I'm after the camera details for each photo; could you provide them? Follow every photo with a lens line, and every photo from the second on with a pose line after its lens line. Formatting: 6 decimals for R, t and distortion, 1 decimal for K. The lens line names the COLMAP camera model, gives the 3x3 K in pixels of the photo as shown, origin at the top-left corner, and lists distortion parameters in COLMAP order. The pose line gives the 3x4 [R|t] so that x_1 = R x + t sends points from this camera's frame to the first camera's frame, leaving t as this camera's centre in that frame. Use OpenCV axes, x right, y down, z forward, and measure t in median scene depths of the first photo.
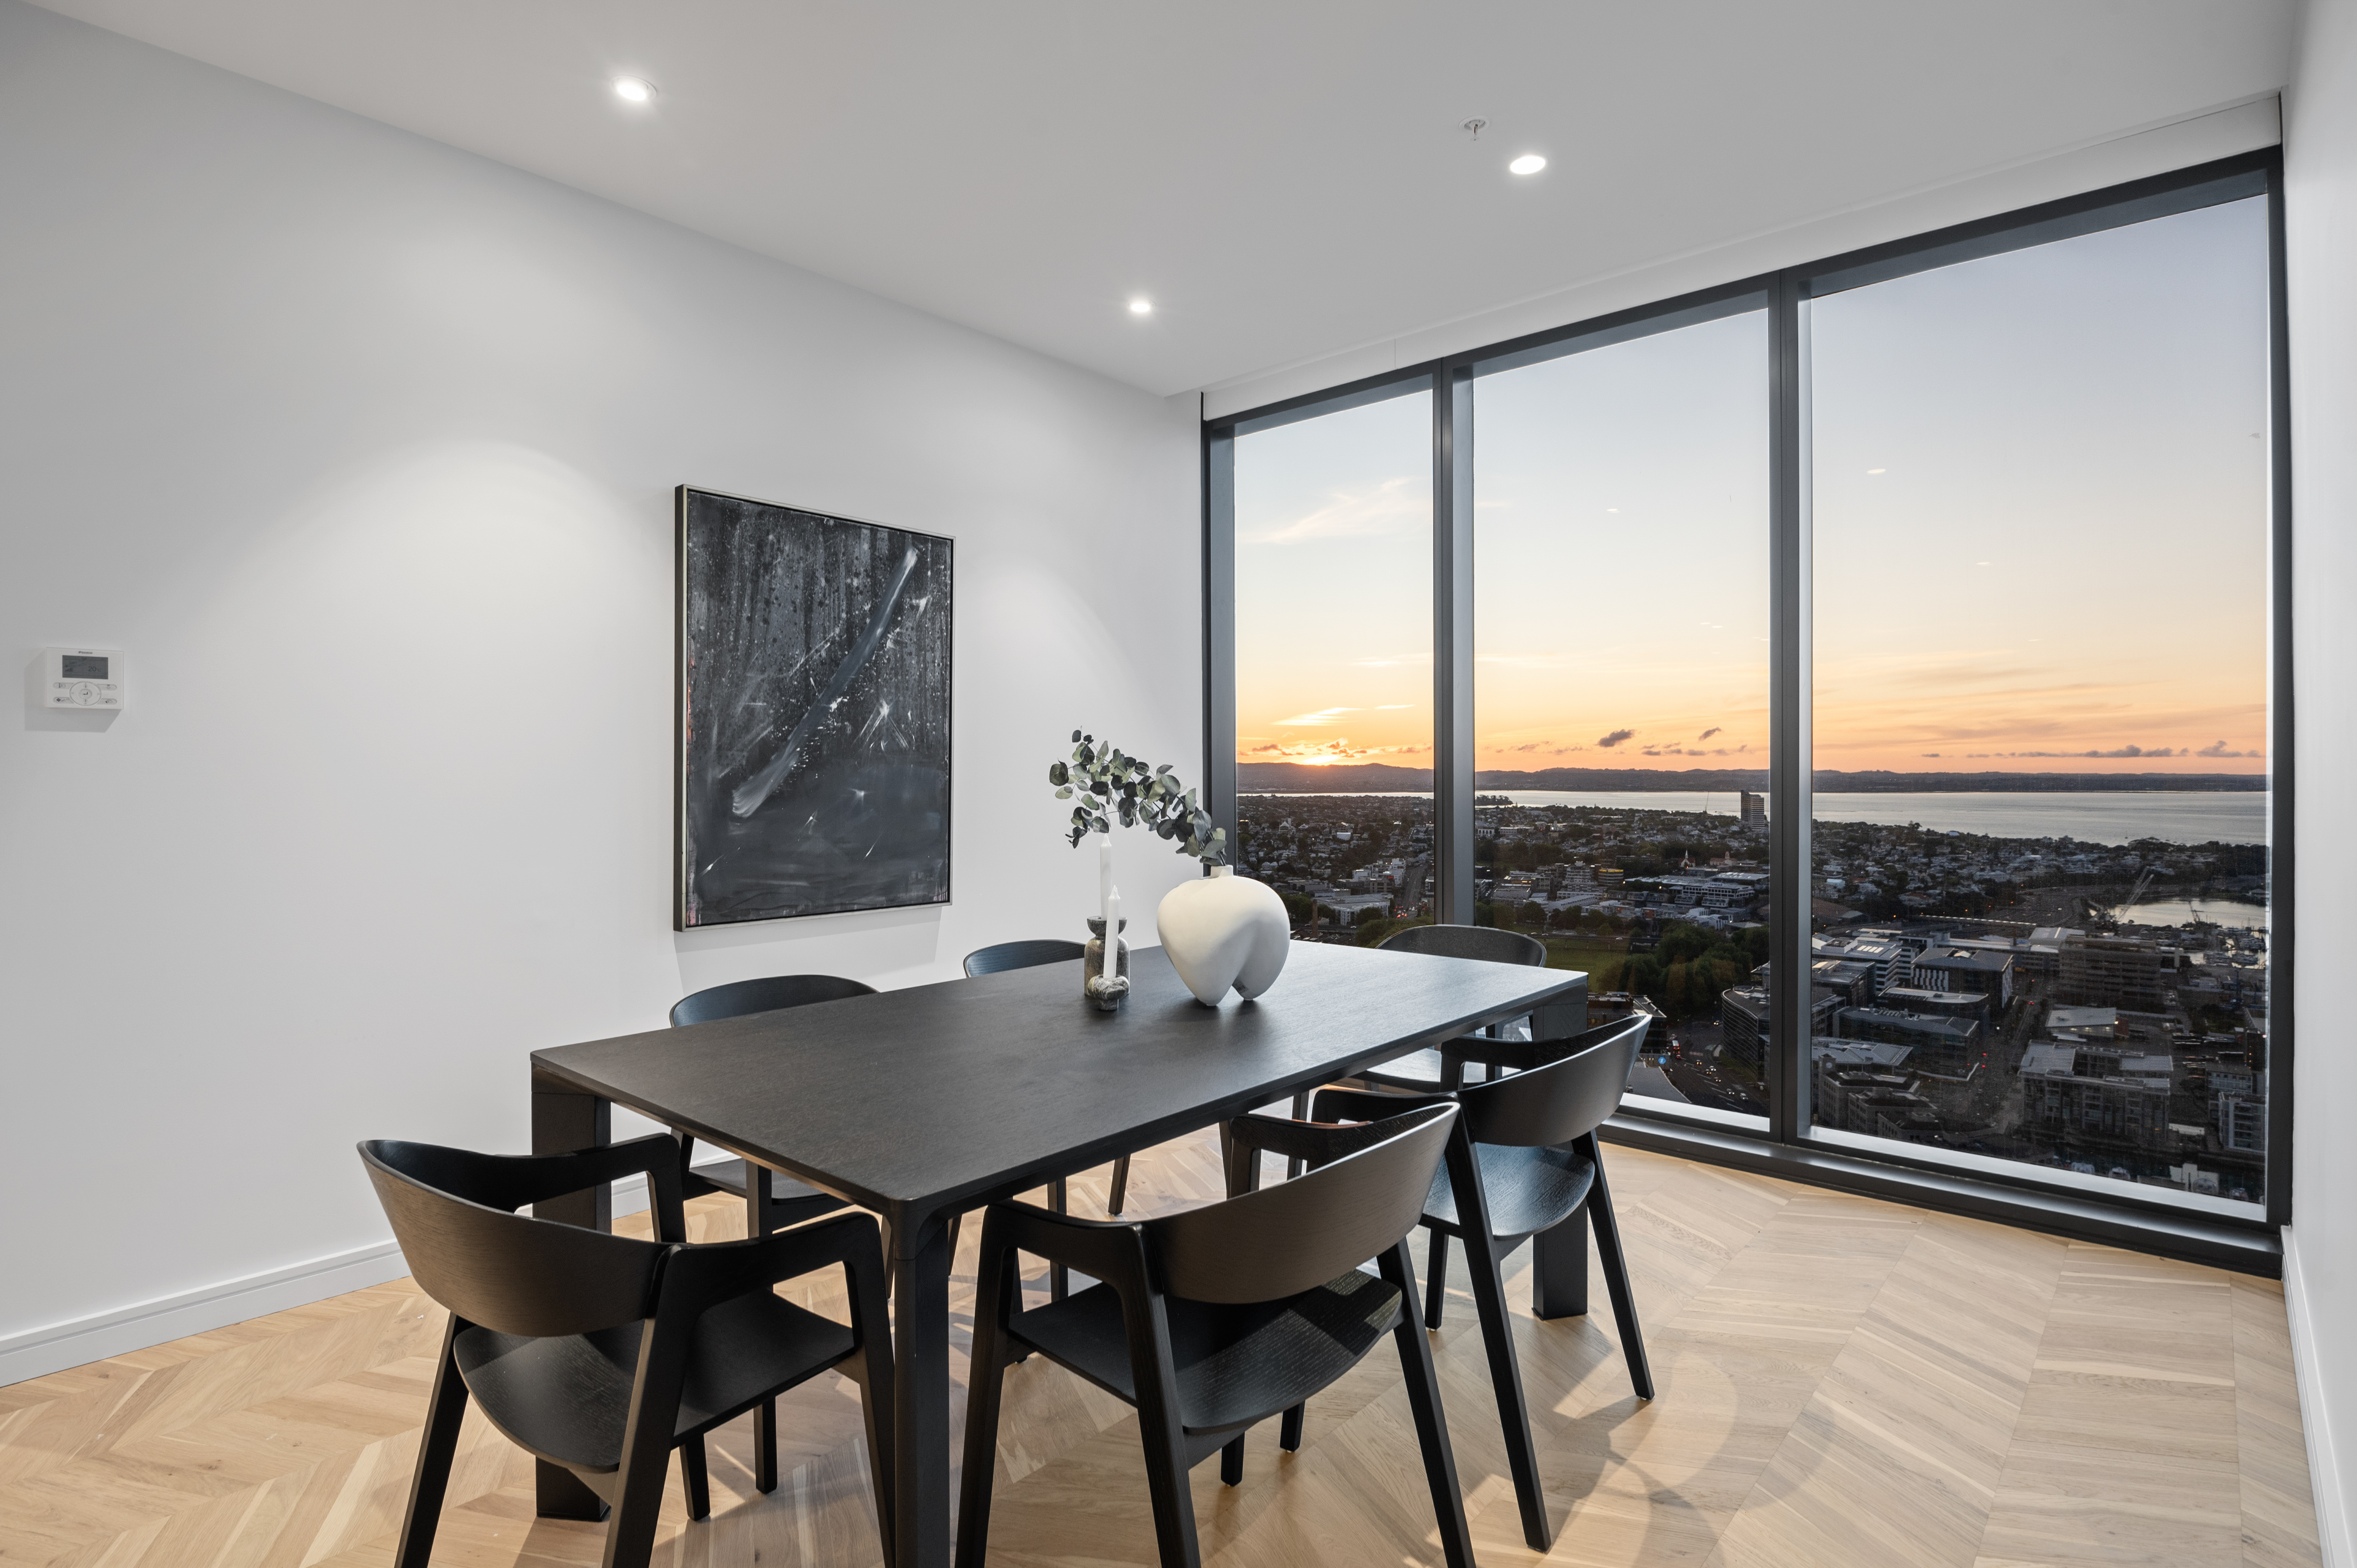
lens RADIAL K [[1196.8, 0, 1171.9], [0, 1196.8, 786.4], [0, 0, 1]] dist [-0.012383, 0.000686]
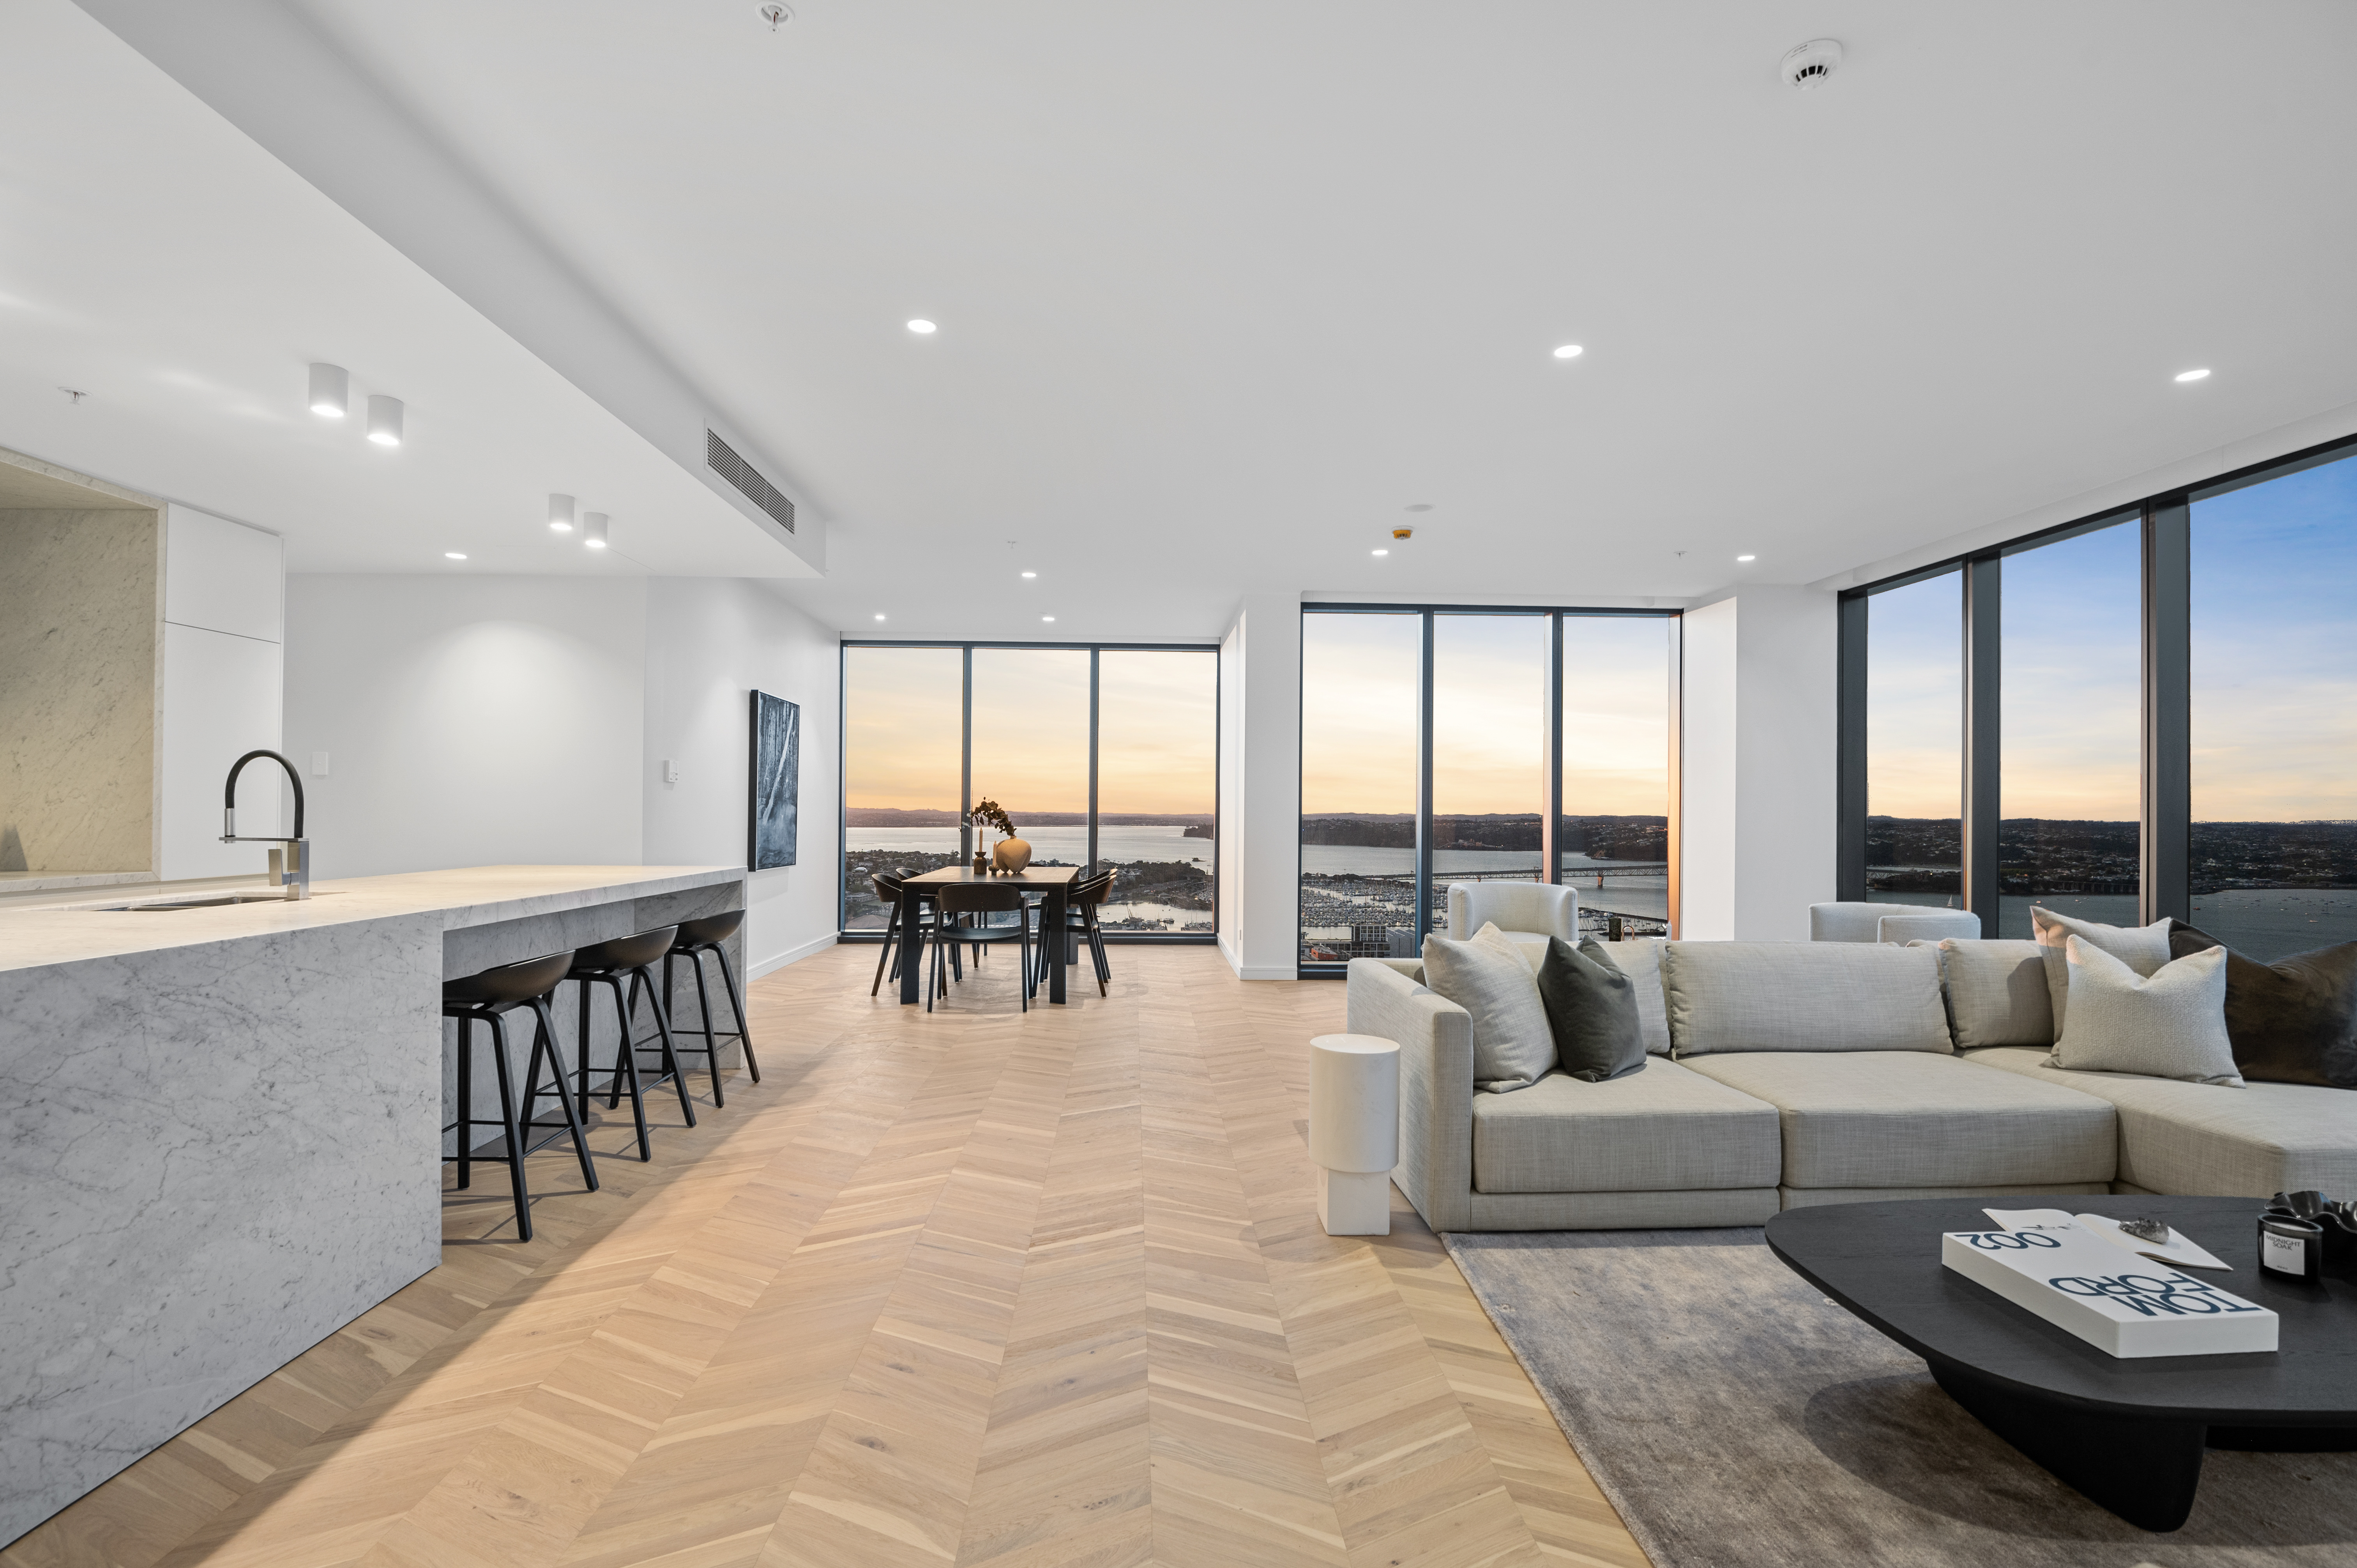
lens RADIAL K [[1086.8, 0, 1185.0], [0, 1086.8, 806.3], [0, 0, 1]] dist [-0.009557, -0.005660]
pose [[0.724718, 0.009642, 0.688979, -1.143701], [-0.000159, 0.999904, -0.013826, 0.015991], [-0.689046, 0.009910, 0.724650, -1.074311]]
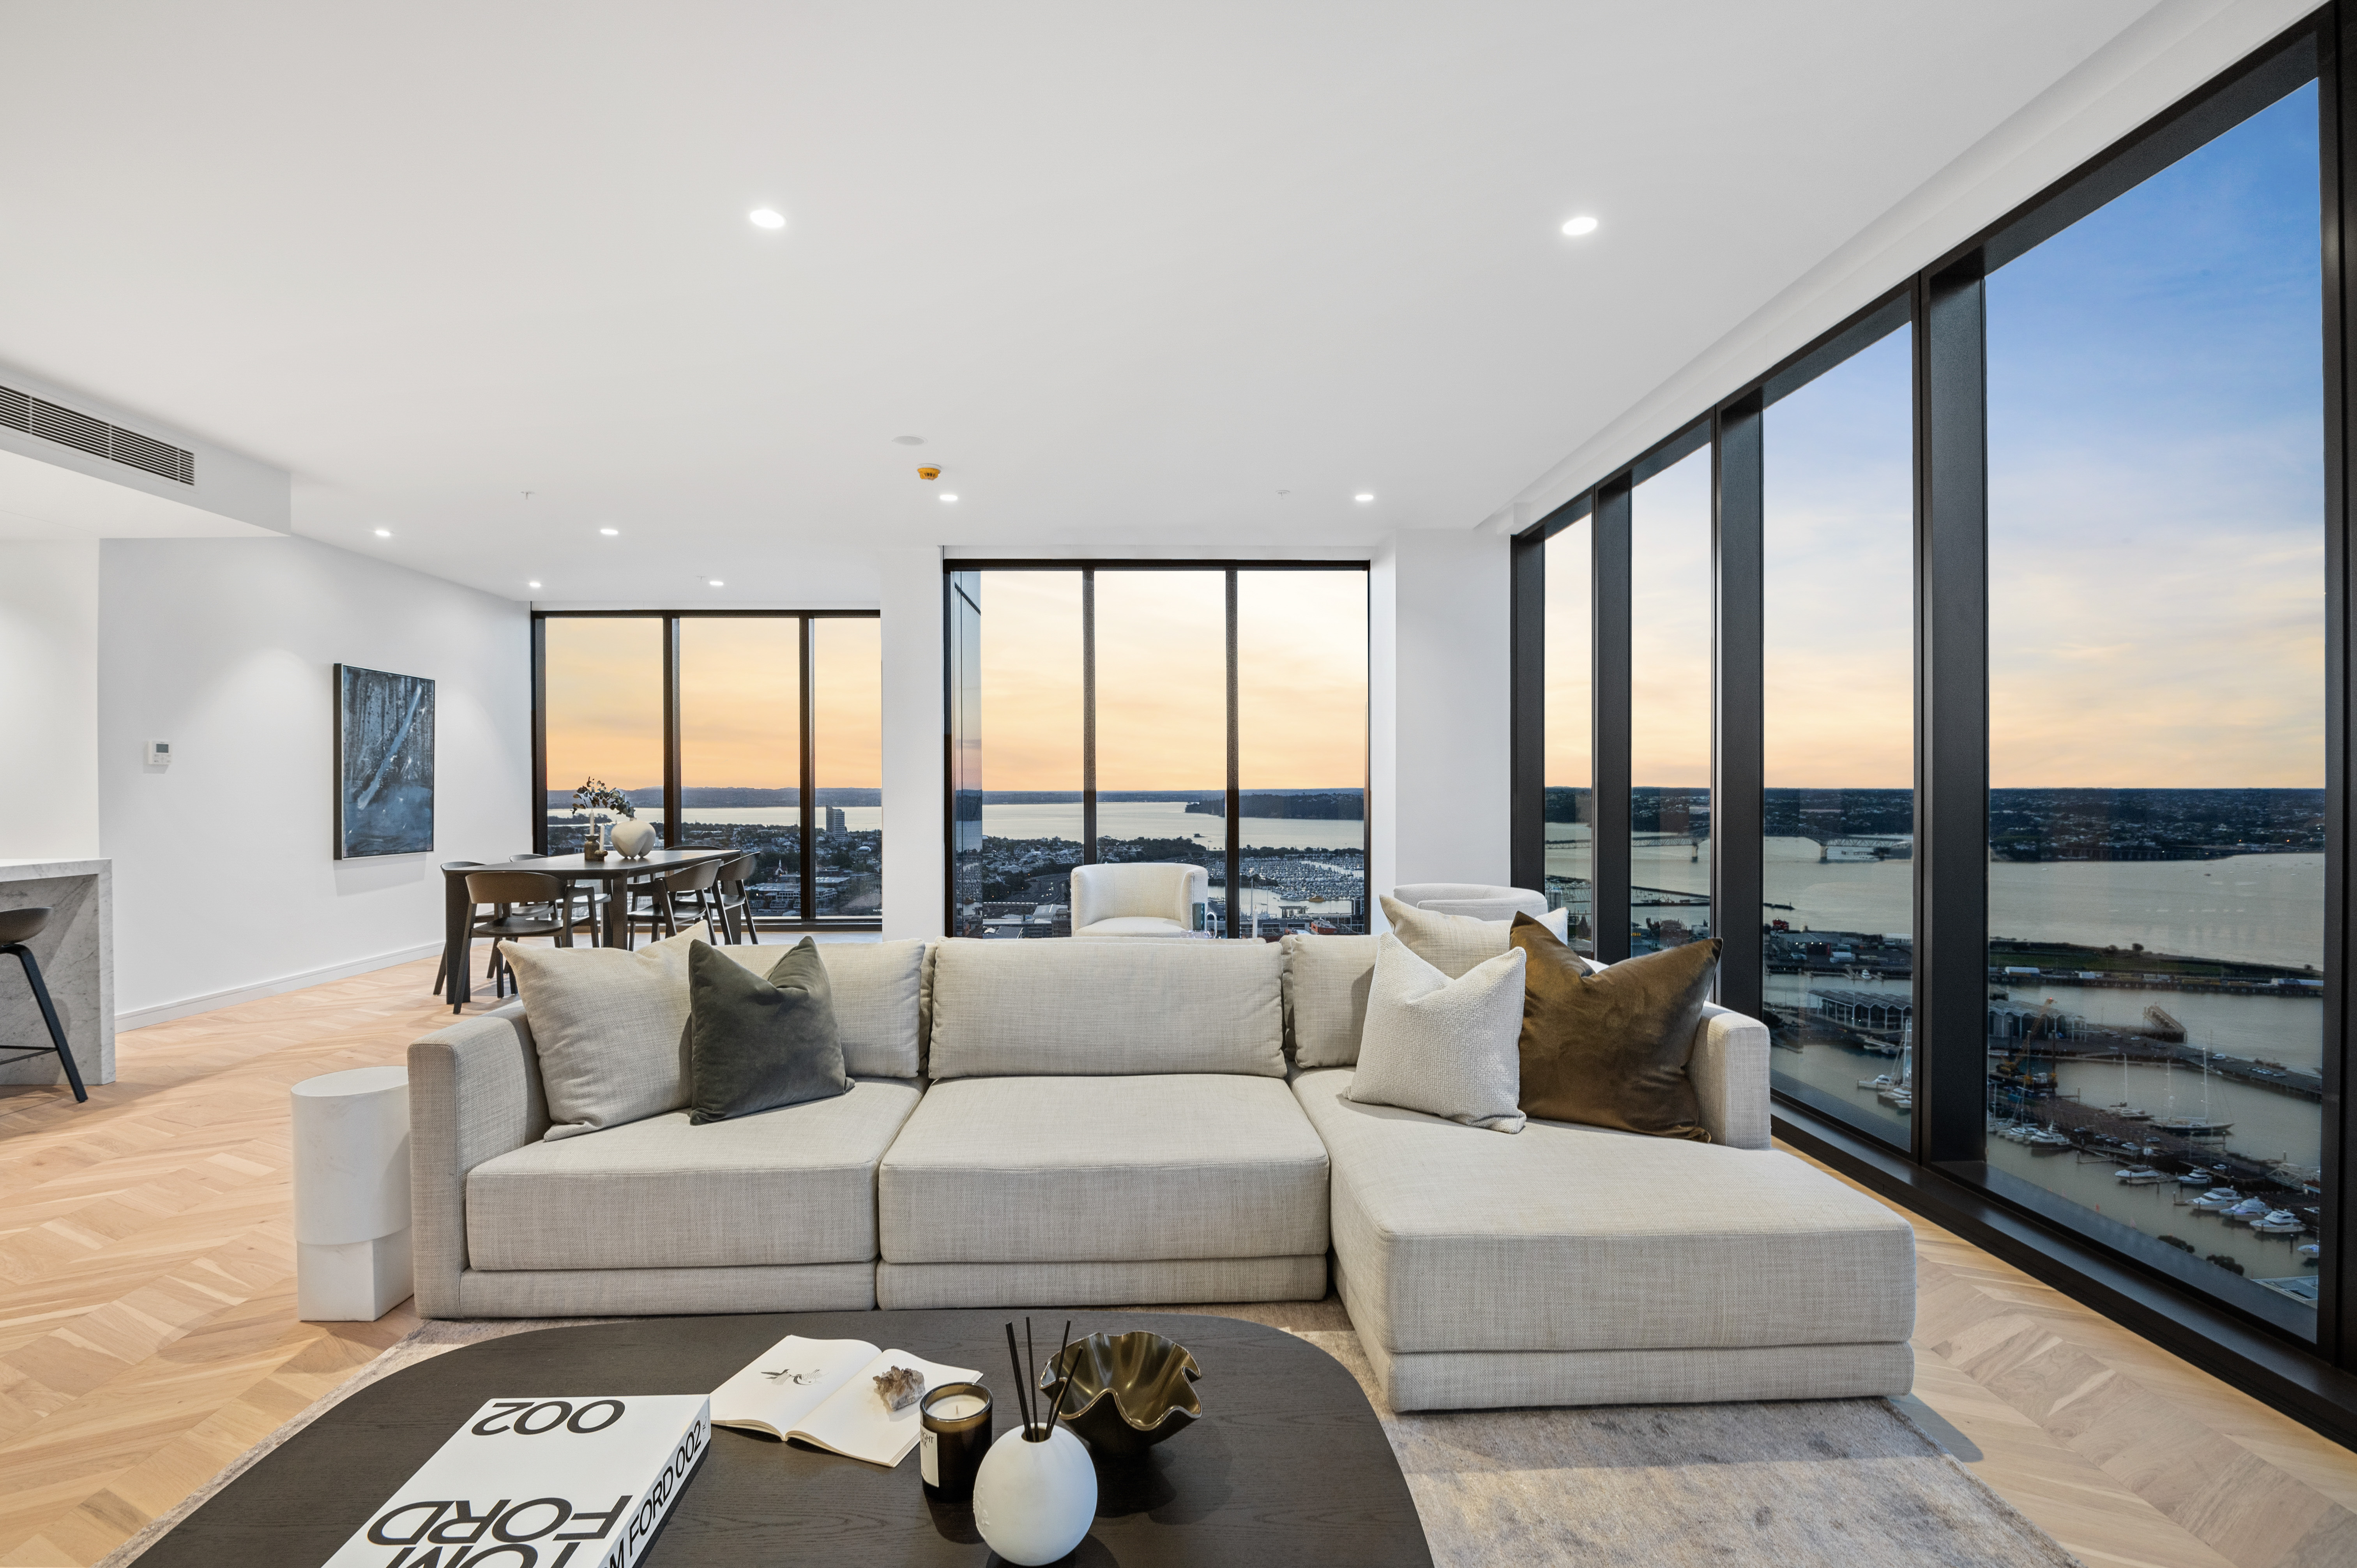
lens RADIAL K [[1086.8, 0, 1162.9], [0, 1086.8, 800.3], [0, 0, 1]] dist [-0.009557, -0.005660]
pose [[0.733815, -0.010382, 0.679270, -0.573245], [0.012134, 0.999924, 0.002175, 0.020062], [-0.679241, 0.006646, 0.733885, -1.369378]]
